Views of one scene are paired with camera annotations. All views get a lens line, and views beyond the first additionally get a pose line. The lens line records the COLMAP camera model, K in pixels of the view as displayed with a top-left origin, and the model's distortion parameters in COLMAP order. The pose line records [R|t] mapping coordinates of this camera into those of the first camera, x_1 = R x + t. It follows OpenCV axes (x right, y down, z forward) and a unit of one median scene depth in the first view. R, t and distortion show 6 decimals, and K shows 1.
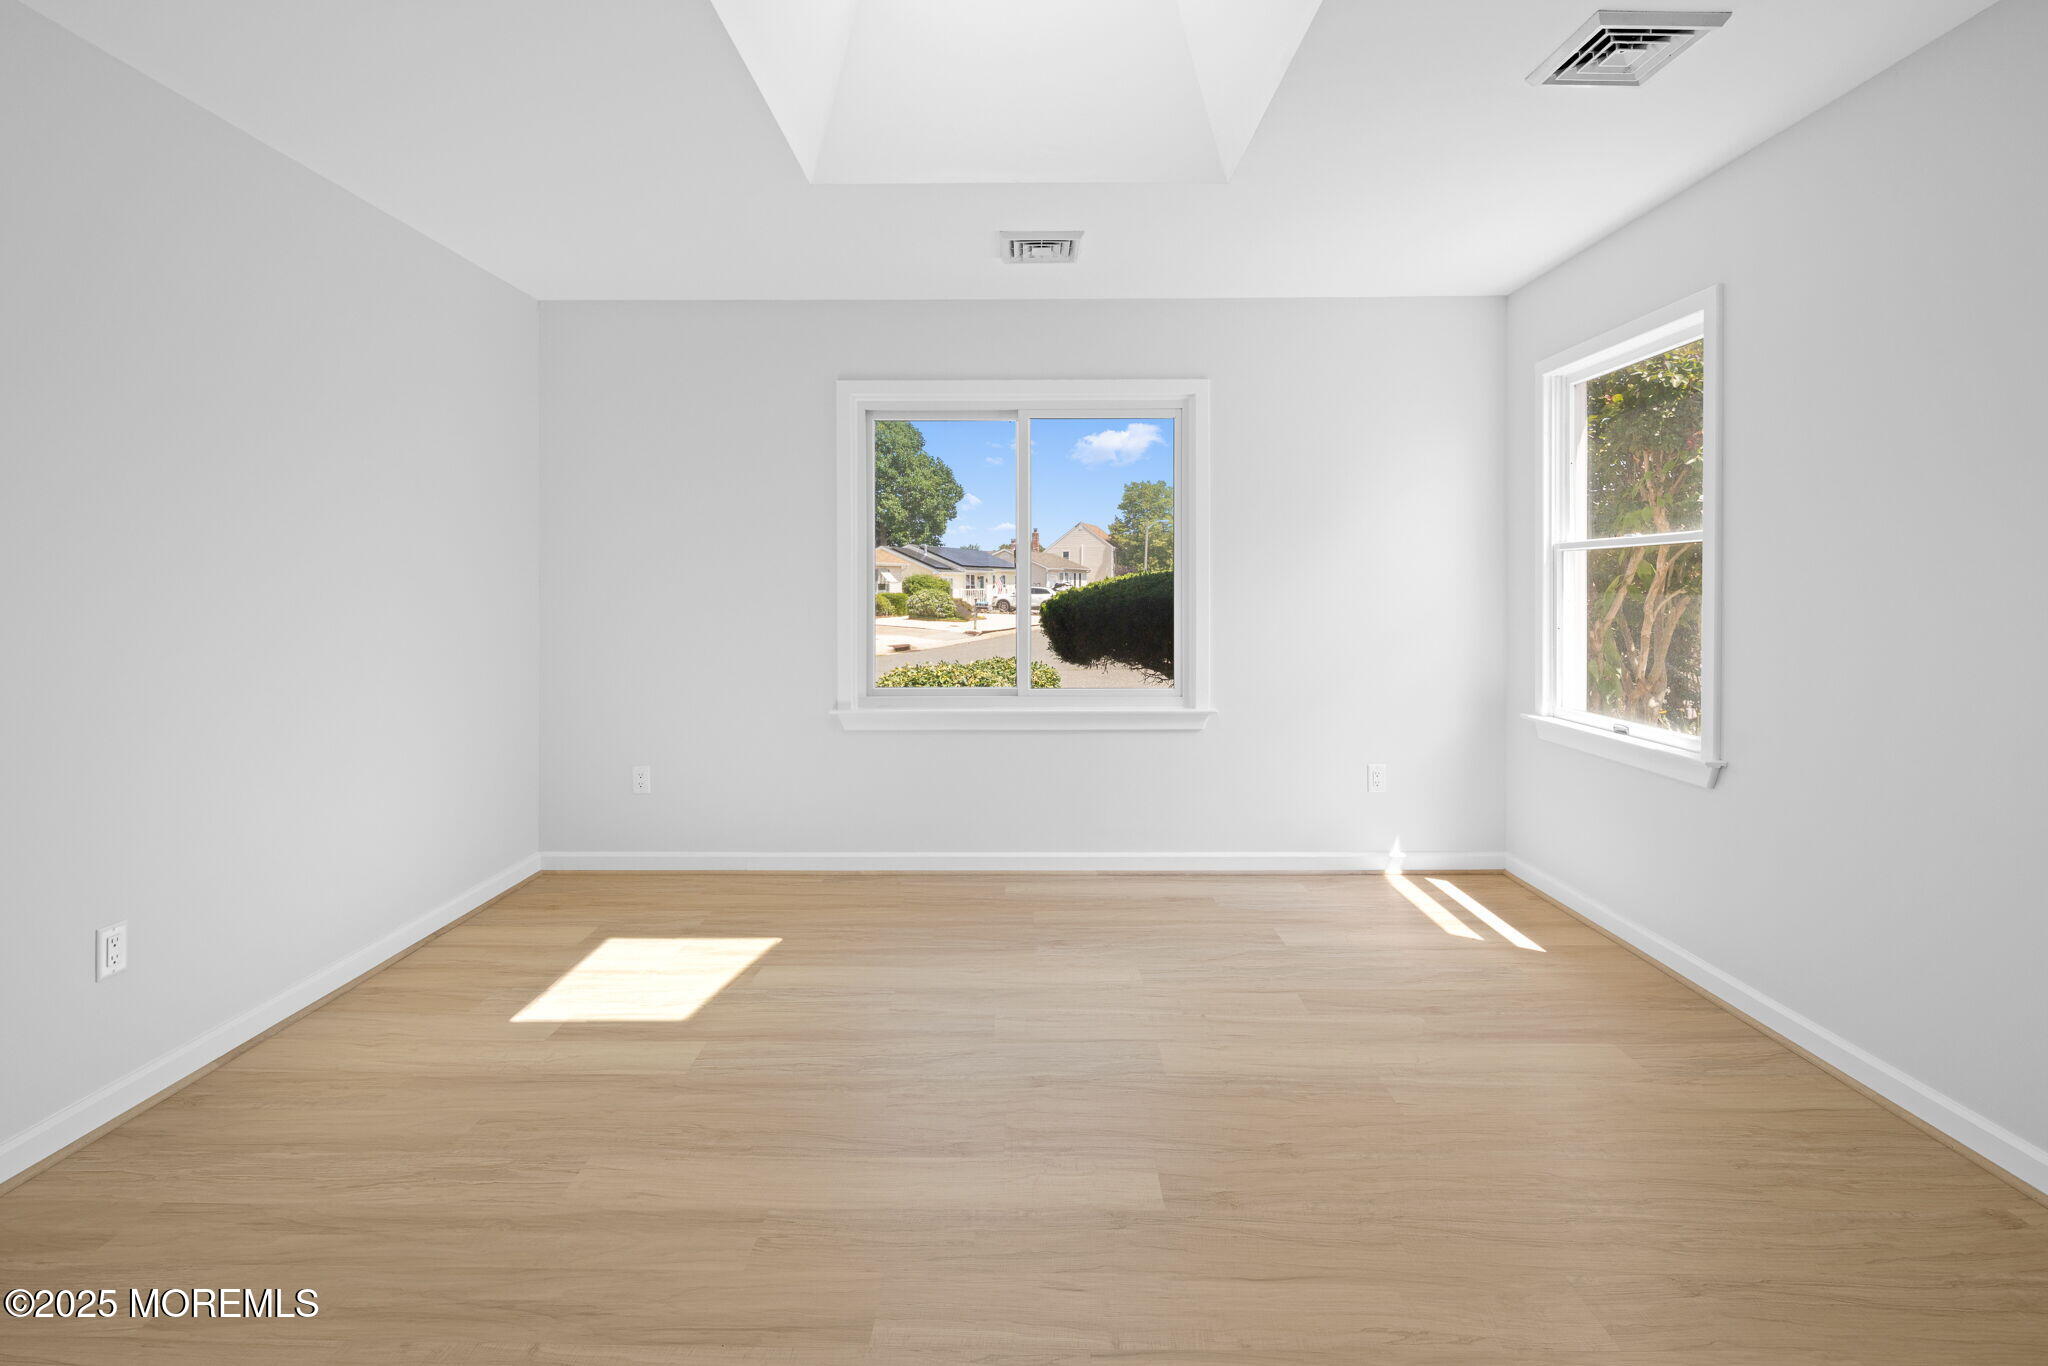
lens RADIAL K [[997.3, 0, 1025.9], [0, 997.3, 594.7], [0, 0, 1]] dist [0.004474, -0.005577]
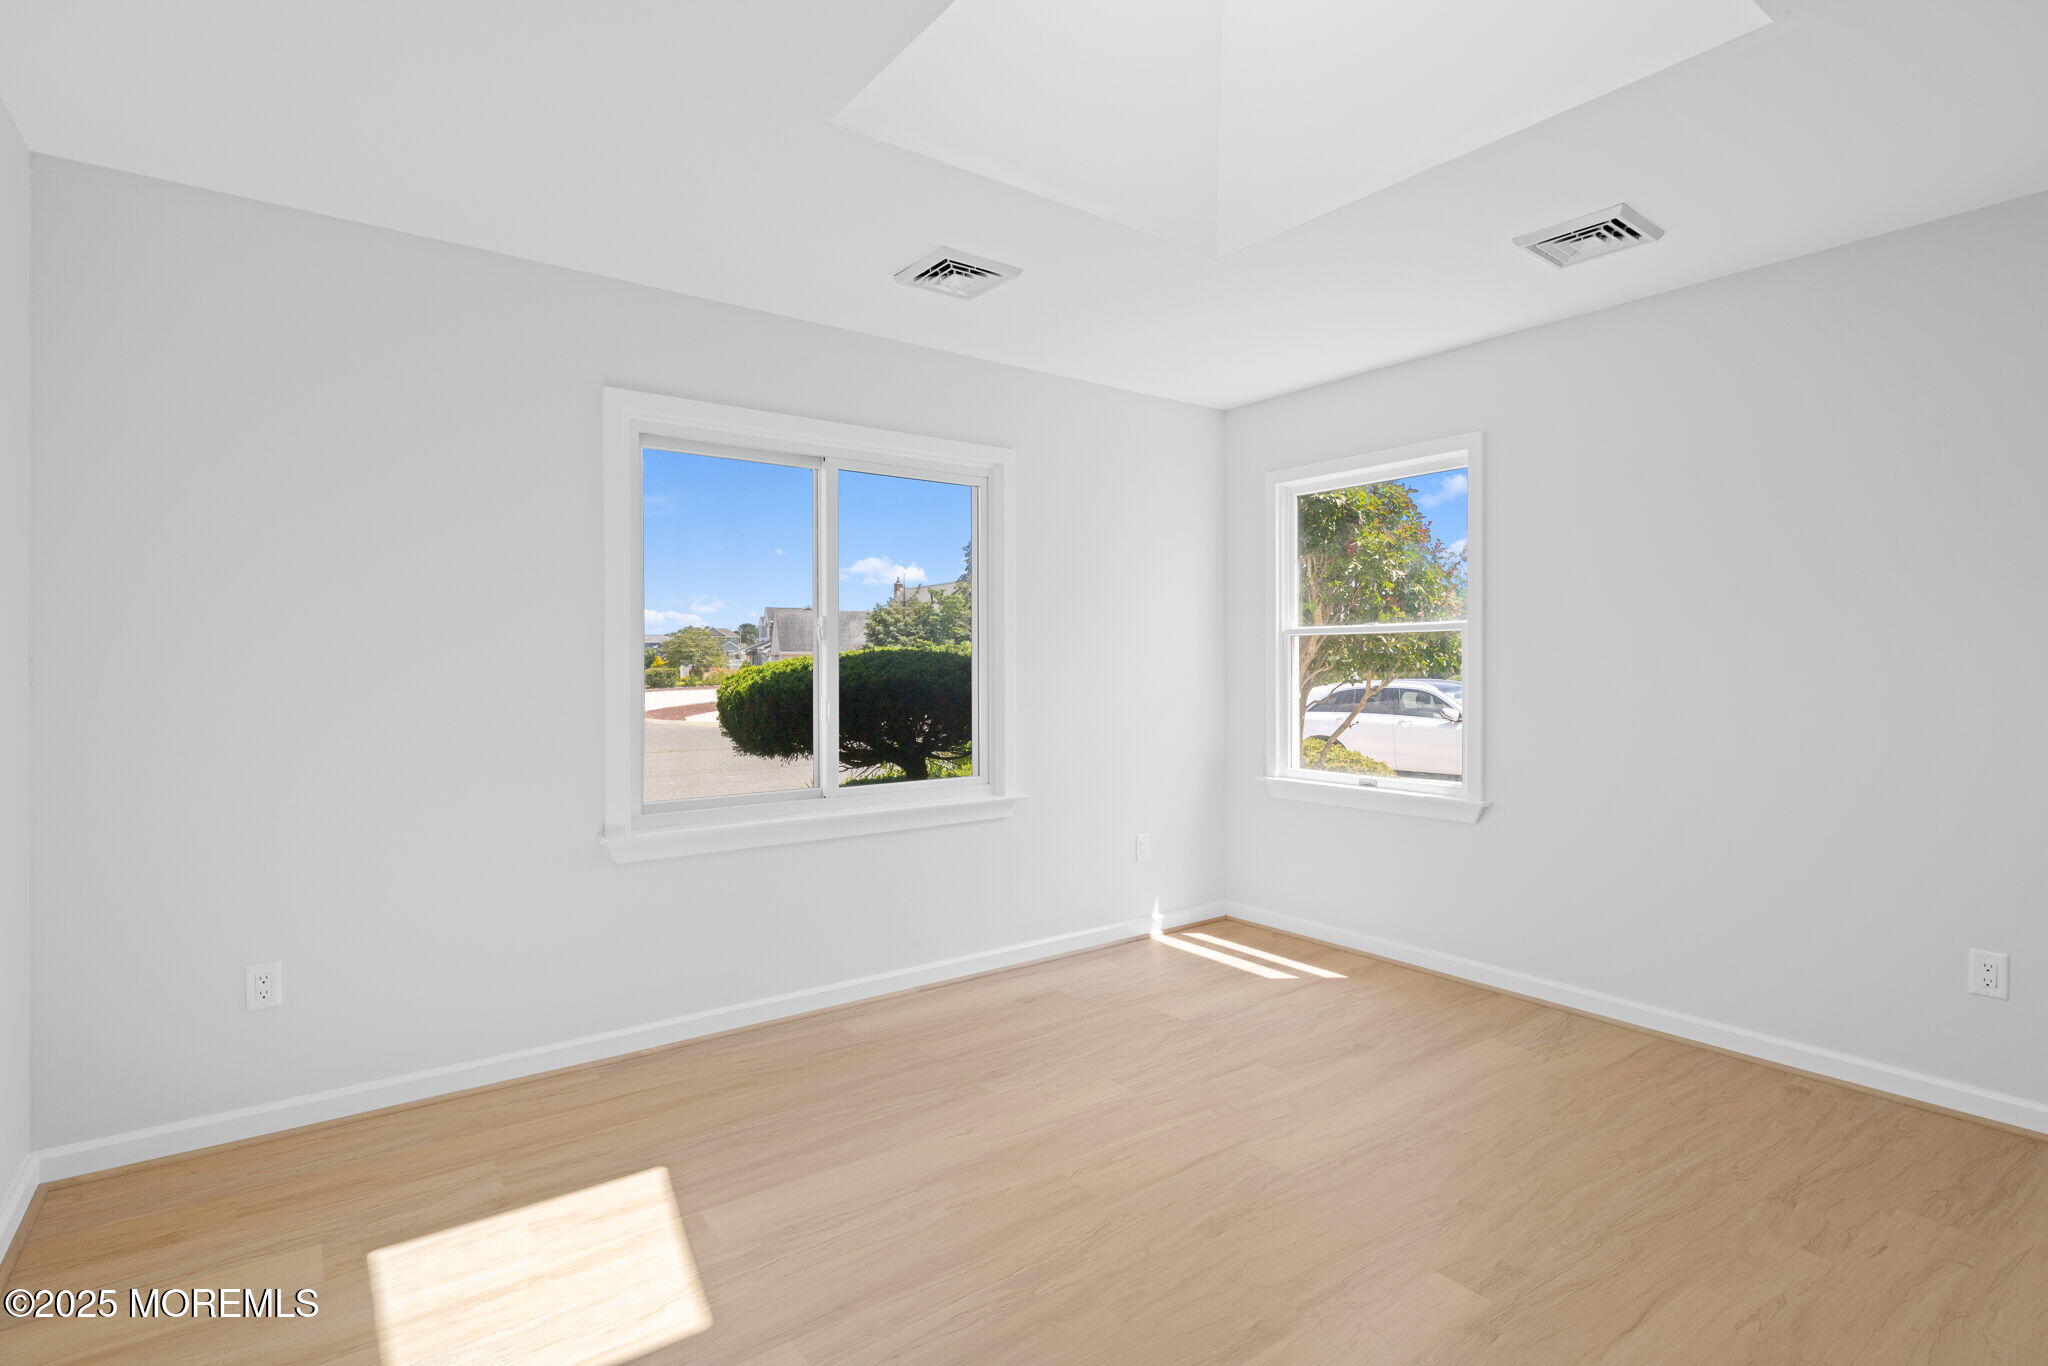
lens RADIAL K [[997.3, 0, 1029.0], [0, 997.3, 674.5], [0, 0, 1]] dist [0.004474, -0.005577]
pose [[0.795344, -0.007442, 0.606113, -0.552371], [0.006216, 0.999972, 0.004121, -0.006979], [-0.606127, 0.000490, 0.795368, 0.333194]]
